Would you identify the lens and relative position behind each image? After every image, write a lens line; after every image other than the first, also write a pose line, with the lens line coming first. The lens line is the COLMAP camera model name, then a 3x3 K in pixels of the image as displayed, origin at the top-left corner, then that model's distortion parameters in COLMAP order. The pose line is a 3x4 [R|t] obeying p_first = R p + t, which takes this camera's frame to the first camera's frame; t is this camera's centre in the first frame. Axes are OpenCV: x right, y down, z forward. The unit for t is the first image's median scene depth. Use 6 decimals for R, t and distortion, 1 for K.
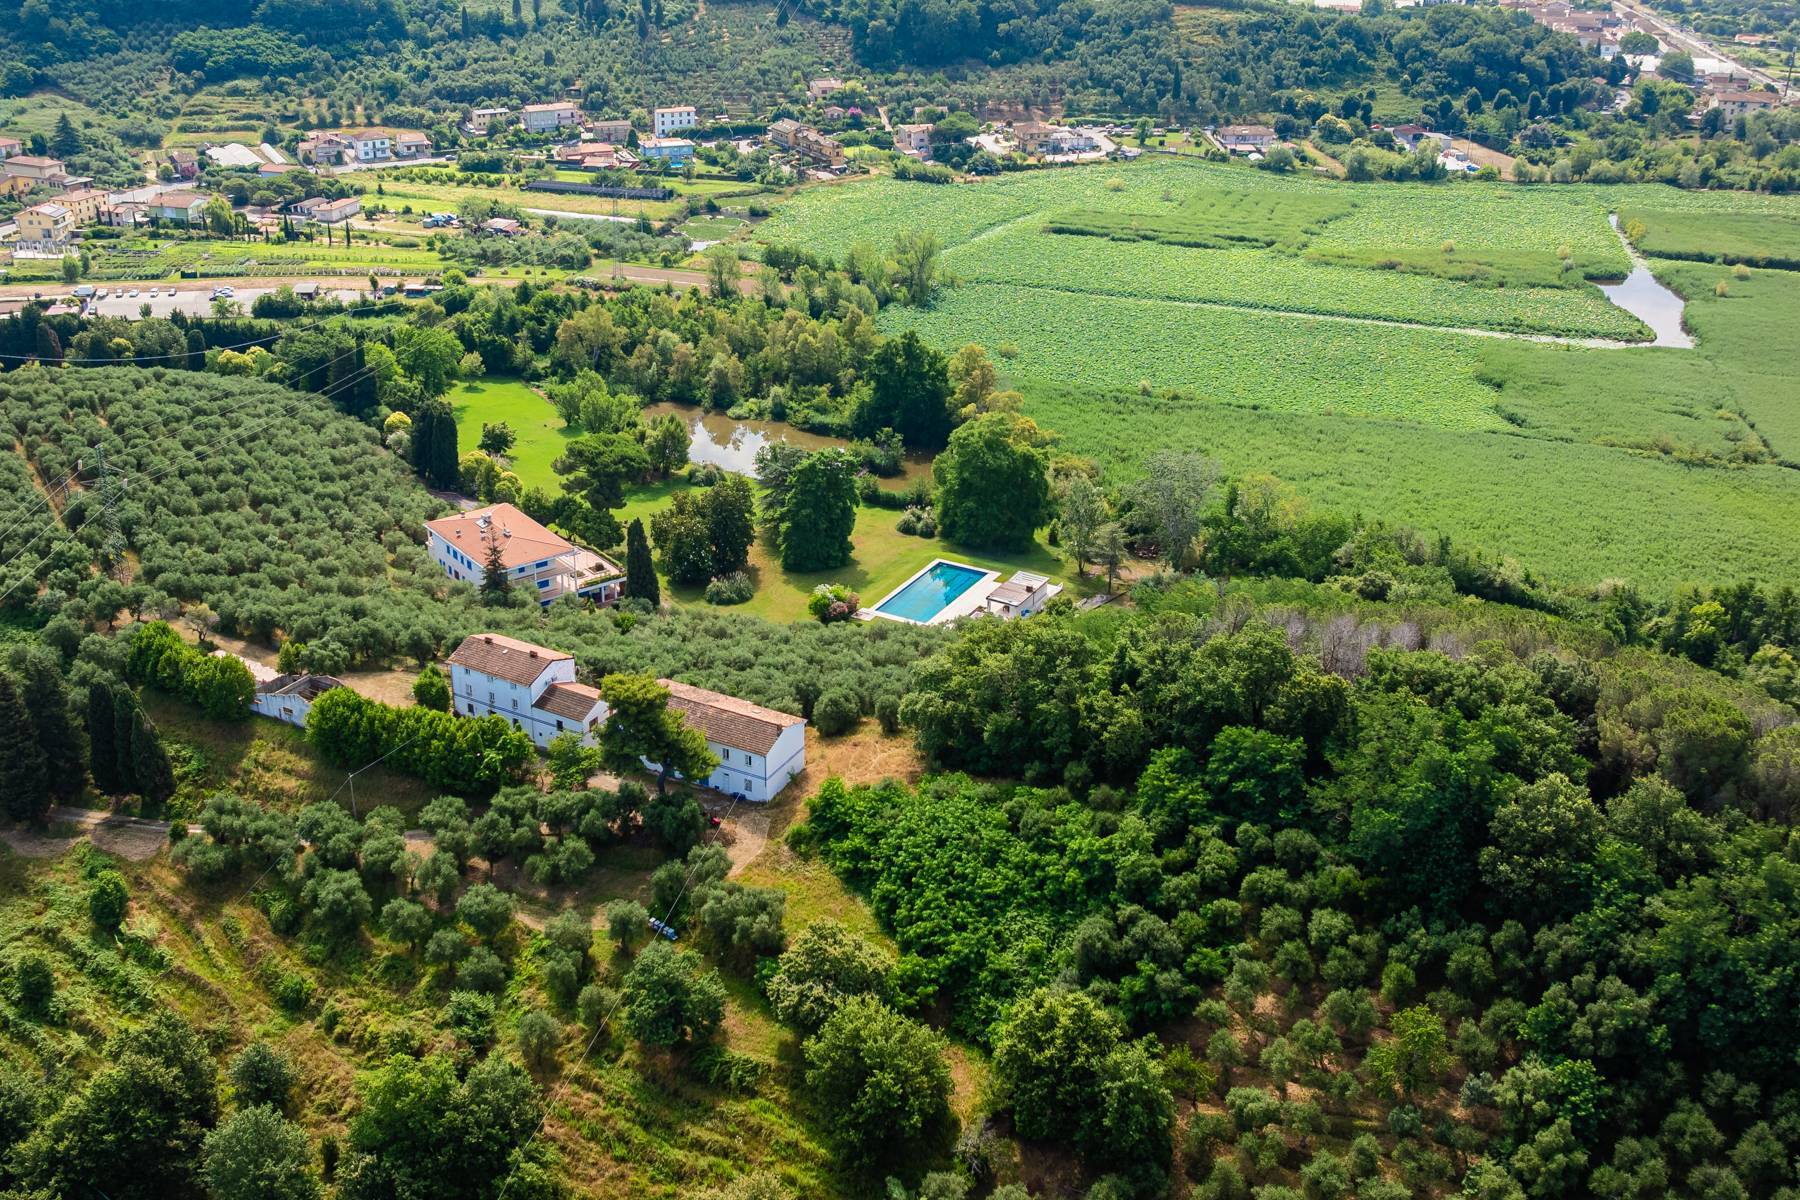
lens RADIAL K [[1939.3, 0, 900.0], [0, 1939.3, 600.0], [0, 0, 1]] dist [-0.009168, -0.104100]
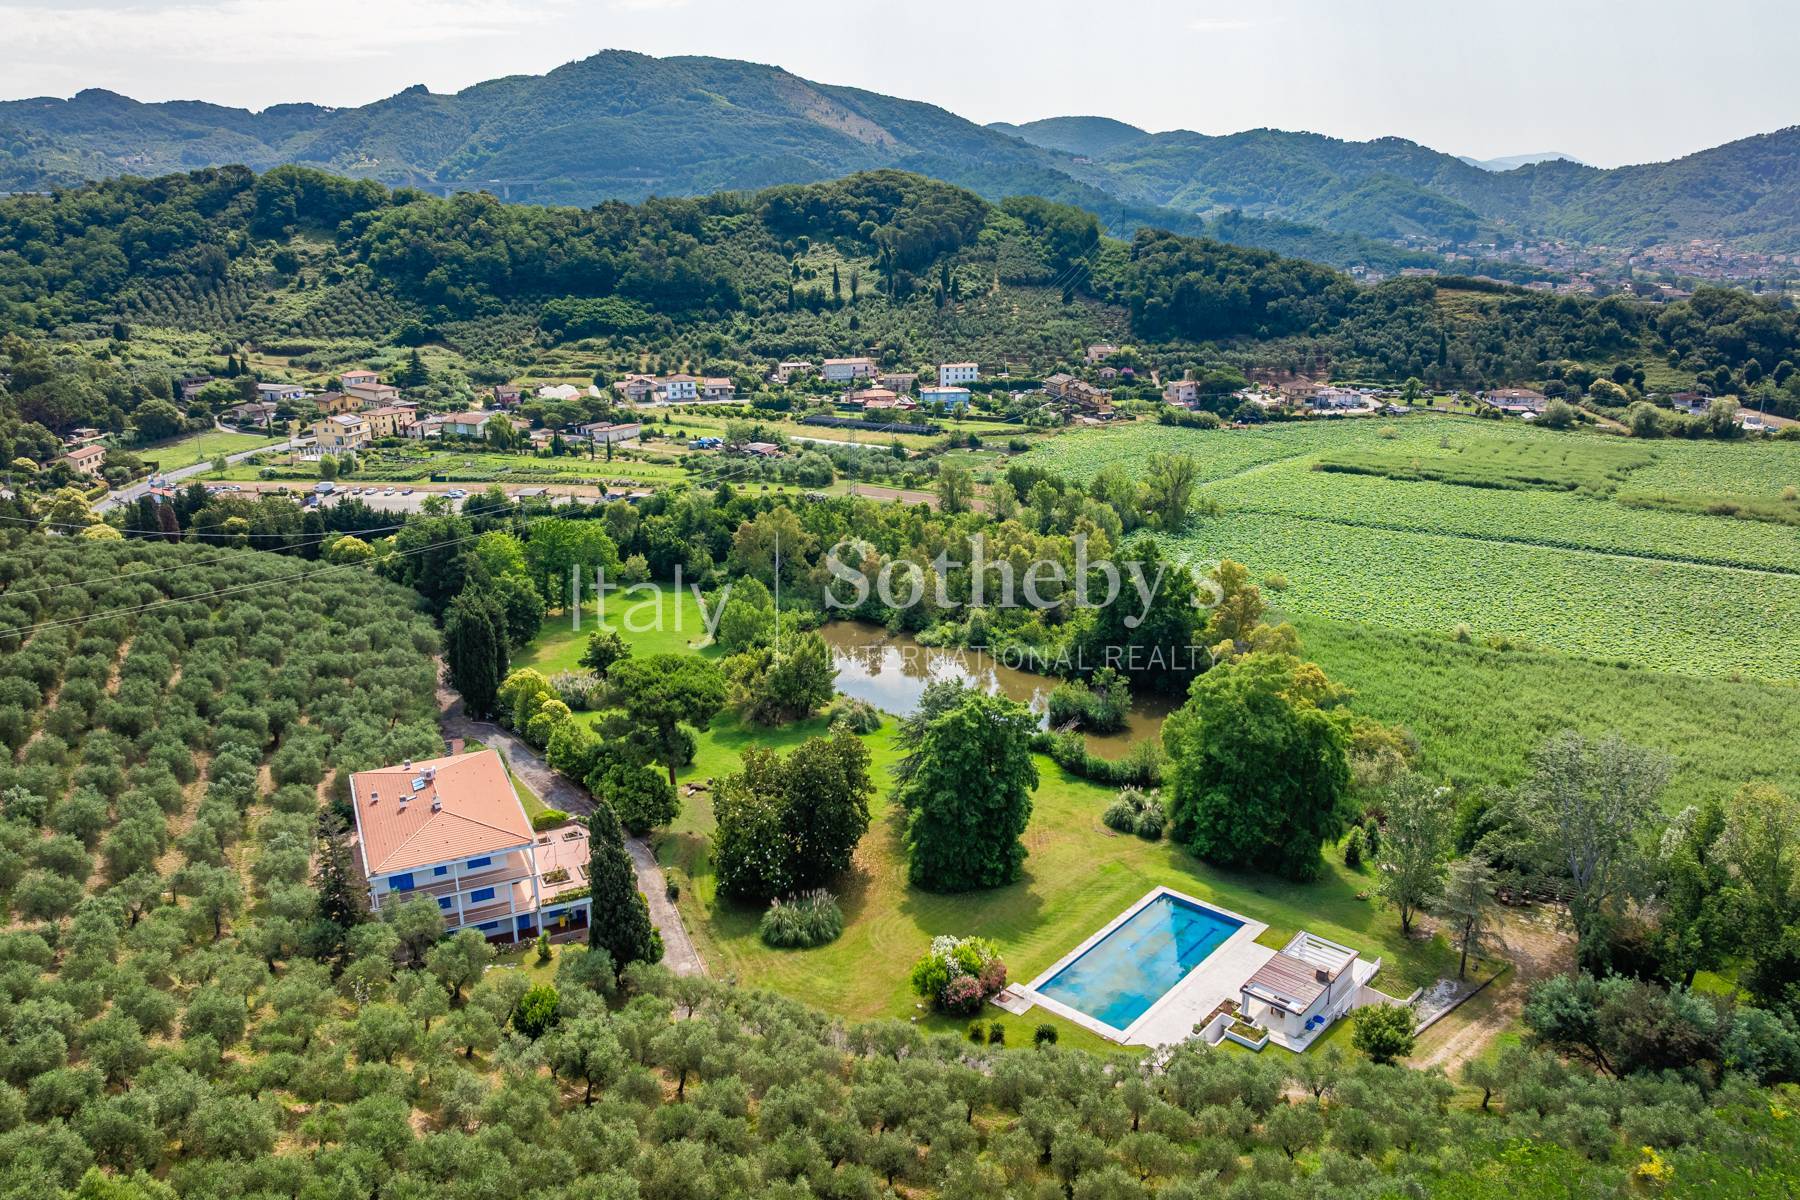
lens RADIAL K [[1281.9, 0, 914.4], [0, 1281.9, 581.0], [0, 0, 1]] dist [-0.022113, -0.031241]
pose [[0.977666, 0.040104, -0.206304, 0.013072], [-0.070673, 0.987194, -0.143015, -0.030168], [0.197926, 0.154401, 0.967980, 0.331690]]
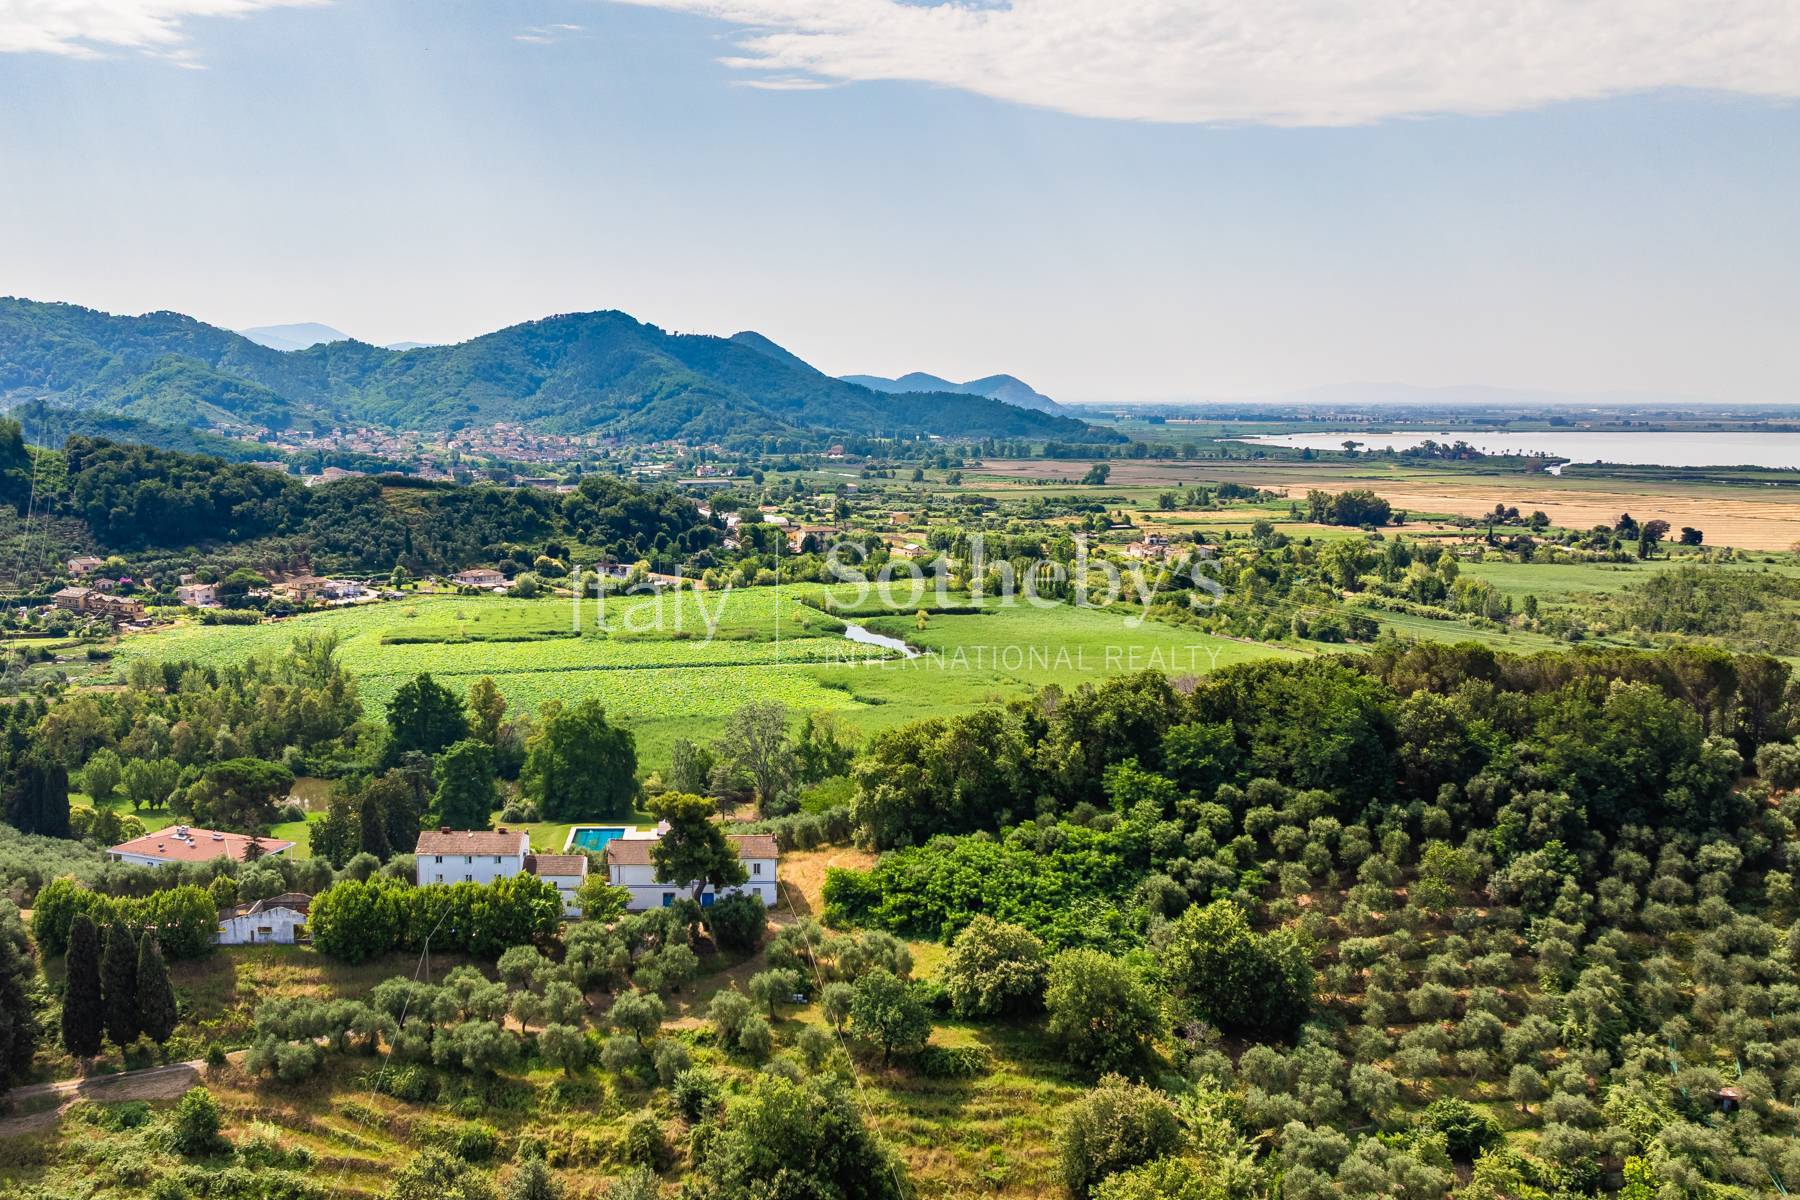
lens RADIAL K [[1696.8, 0, 900.0], [0, 1696.8, 600.0], [0, 0, 1]] dist [-0.044974, -0.011609]
pose [[0.824044, -0.075897, 0.561419, -0.205279], [0.236273, 0.946729, -0.218812, 0.063683], [-0.514905, 0.312959, 0.798079, 0.053720]]
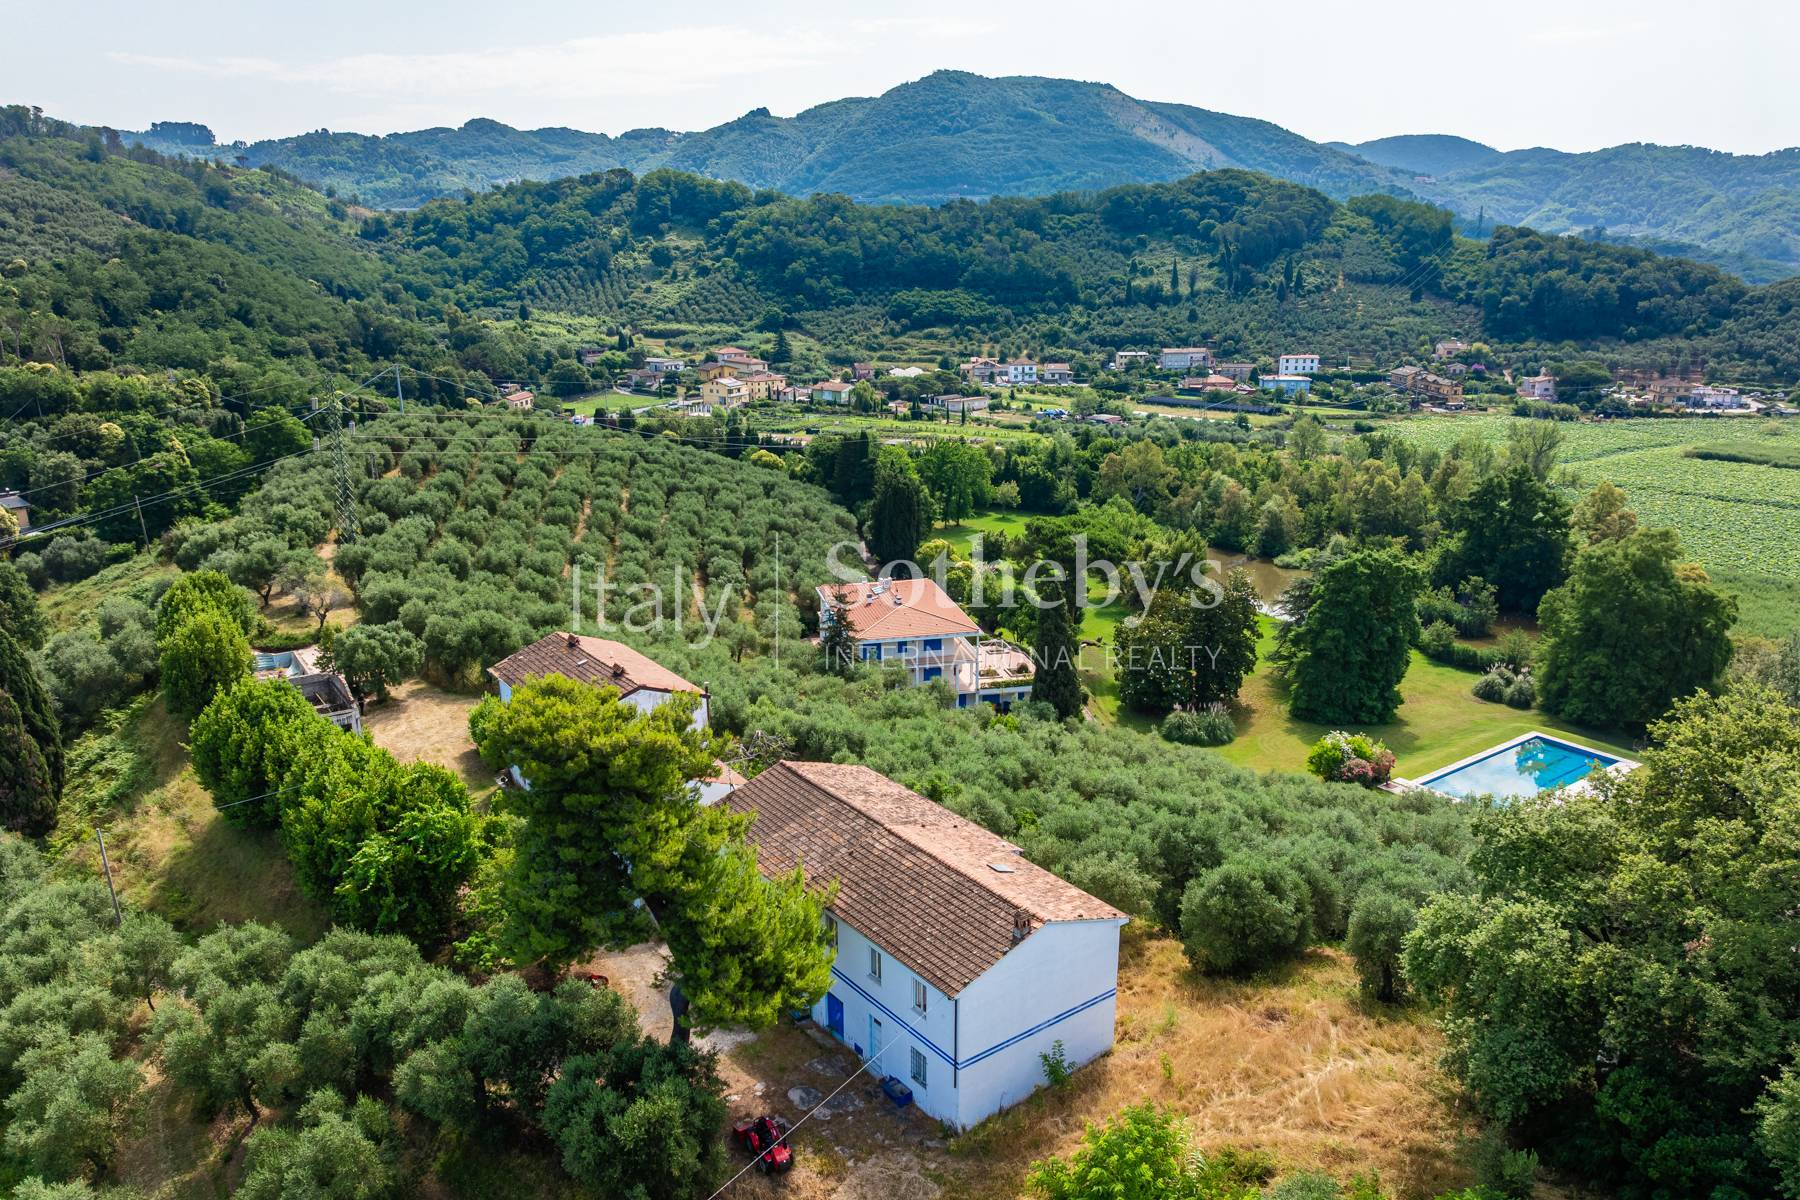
lens RADIAL K [[1295.9, 0, 899.6], [0, 1295.9, 671.7], [0, 0, 1]] dist [-0.030211, -0.003334]
pose [[0.901974, 0.114886, -0.416226, 0.002659], [-0.163463, 0.983061, -0.082887, 0.017106], [0.399653, 0.142799, 0.905476, 0.295172]]
